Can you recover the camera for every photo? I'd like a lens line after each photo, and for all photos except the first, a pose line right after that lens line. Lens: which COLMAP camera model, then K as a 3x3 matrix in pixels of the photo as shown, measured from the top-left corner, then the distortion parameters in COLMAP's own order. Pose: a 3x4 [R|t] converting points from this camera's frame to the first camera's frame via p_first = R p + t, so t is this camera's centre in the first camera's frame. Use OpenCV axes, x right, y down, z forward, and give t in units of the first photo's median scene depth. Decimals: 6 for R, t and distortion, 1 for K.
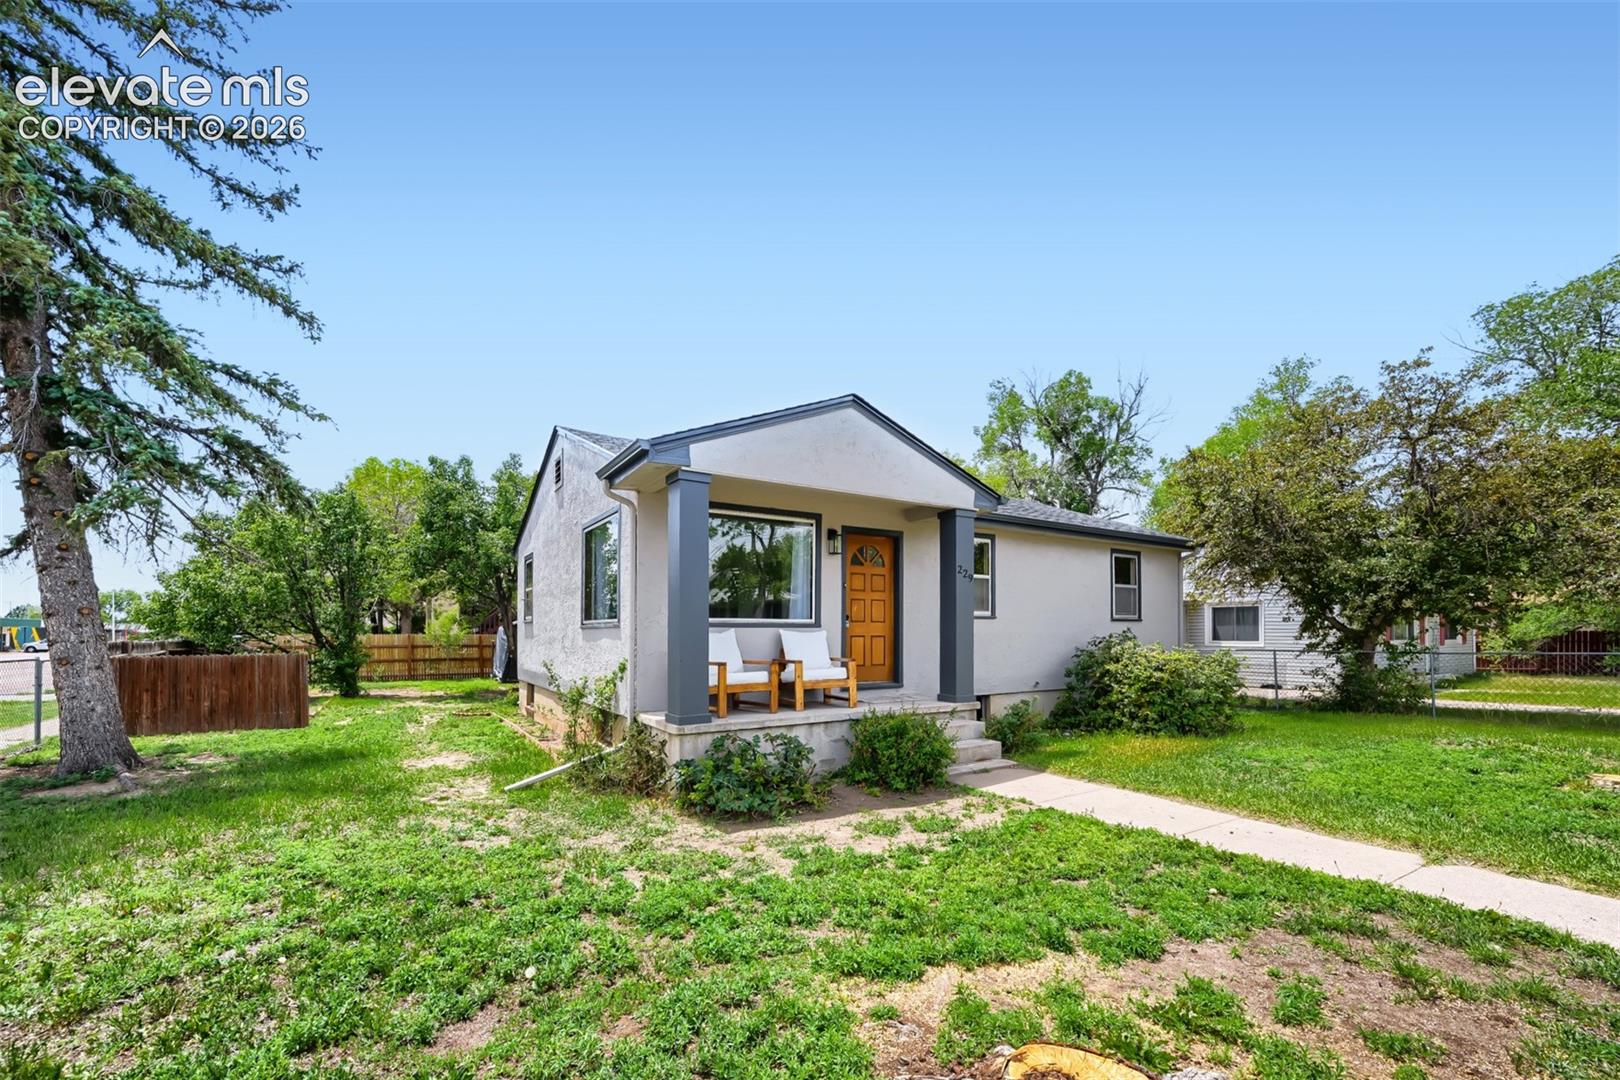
lens RADIAL K [[650.6, 0, 810.0], [0, 650.6, 540.0], [0, 0, 1]] dist [-0.000625, -0.000098]
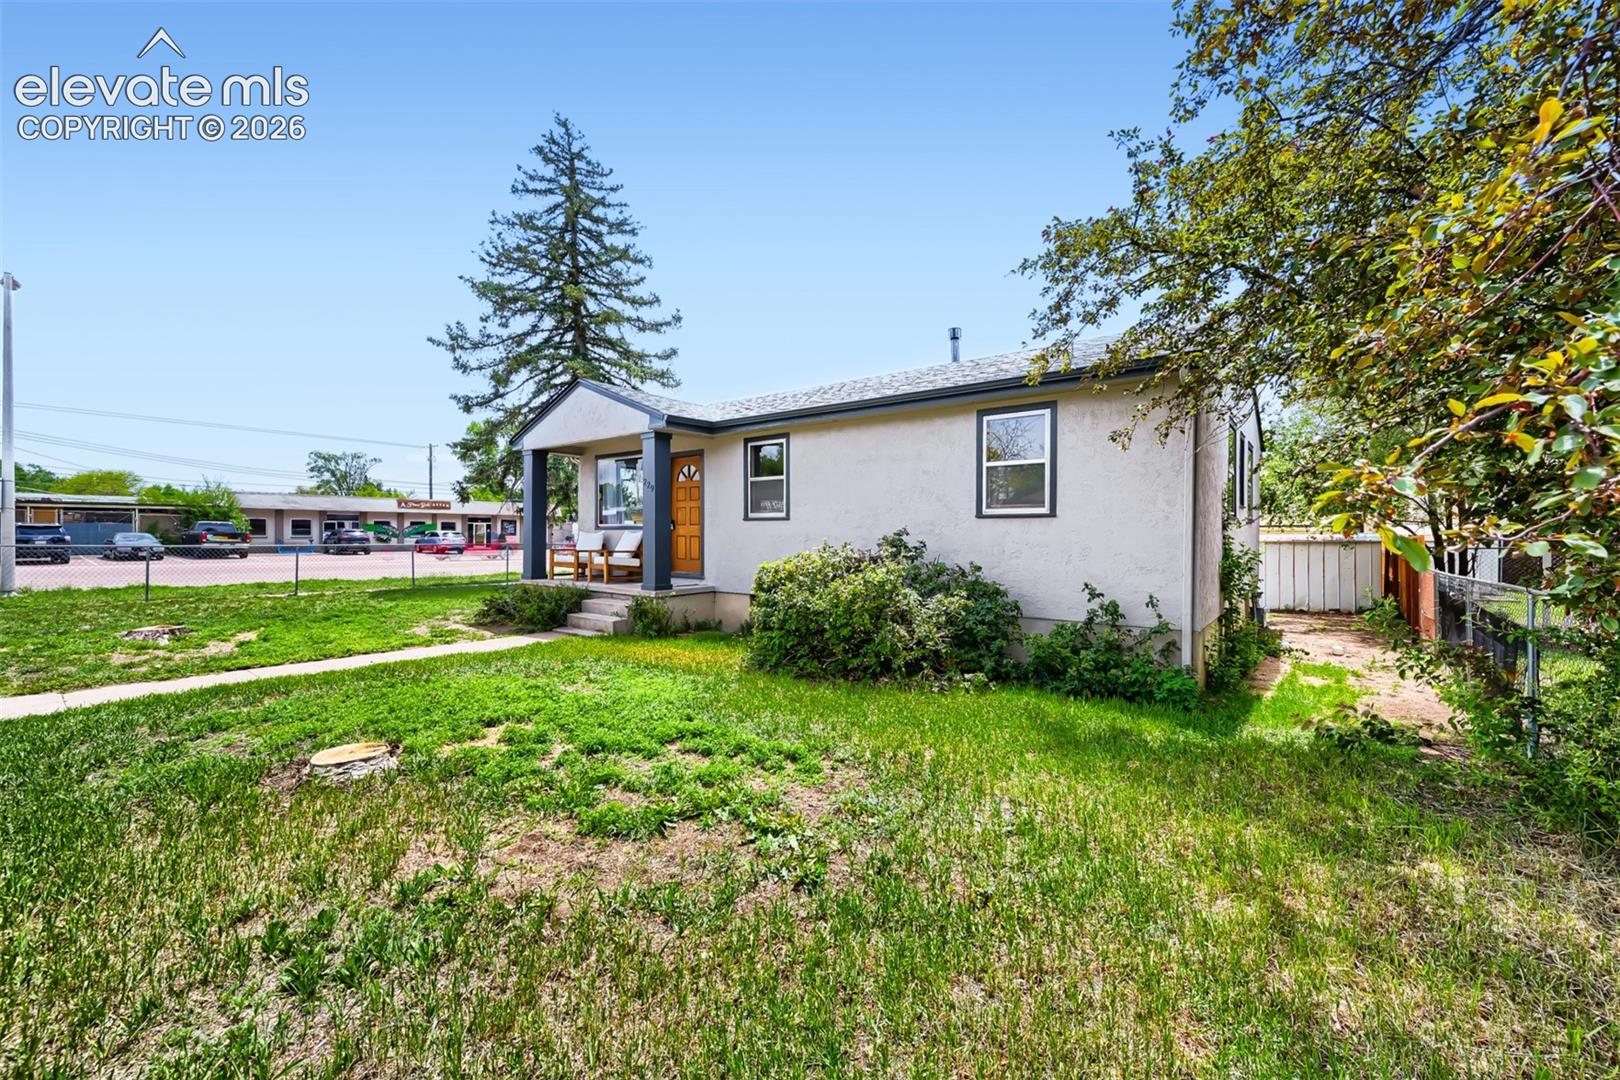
lens RADIAL K [[650.6, 0, 810.0], [0, 650.6, 540.0], [0, 0, 1]] dist [-0.000625, -0.000098]
pose [[0.295244, 0.003640, -0.955415, 1.216320], [0.121428, 0.991741, 0.041302, 0.113647], [0.947674, -0.128208, 0.292363, 0.735215]]
